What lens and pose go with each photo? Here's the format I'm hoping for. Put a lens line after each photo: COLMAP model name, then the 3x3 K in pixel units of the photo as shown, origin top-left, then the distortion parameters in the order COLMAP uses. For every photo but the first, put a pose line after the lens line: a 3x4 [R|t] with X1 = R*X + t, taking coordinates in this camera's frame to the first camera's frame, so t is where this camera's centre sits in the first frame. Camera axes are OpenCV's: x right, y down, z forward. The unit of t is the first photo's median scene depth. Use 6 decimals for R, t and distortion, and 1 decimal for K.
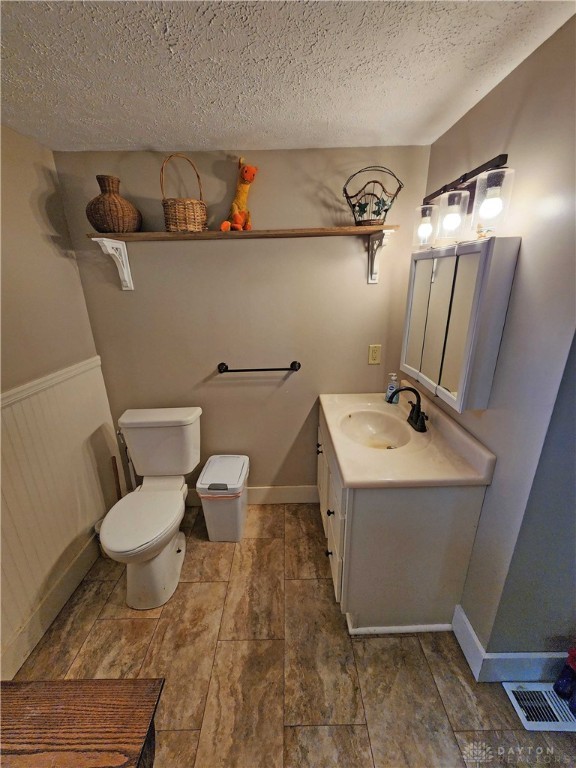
lens RADIAL K [[316.9, 0, 287.1], [0, 316.9, 388.2], [0, 0, 1]] dist [-0.001624, 0.001187]
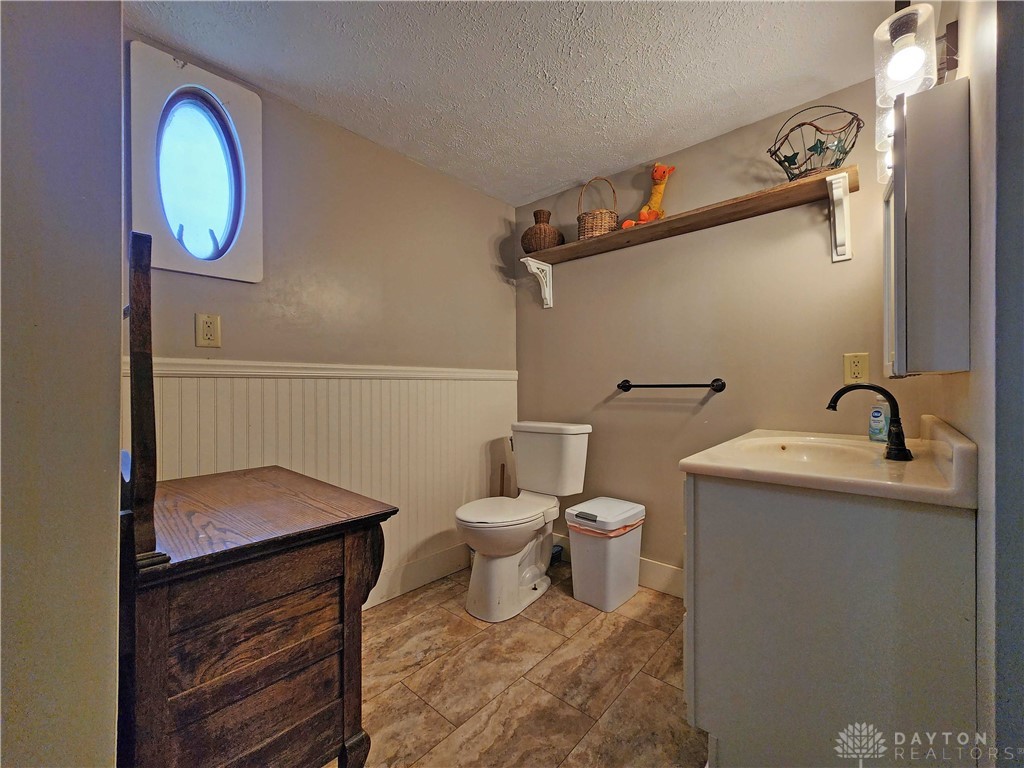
lens RADIAL K [[422.6, 0, 514.1], [0, 422.6, 385.1], [0, 0, 1]] dist [-0.001624, 0.001187]
pose [[0.745283, 0.014978, -0.666580, 0.401154], [-0.225532, 0.946480, -0.230893, 0.321345], [0.627446, 0.322416, 0.708774, 0.014274]]
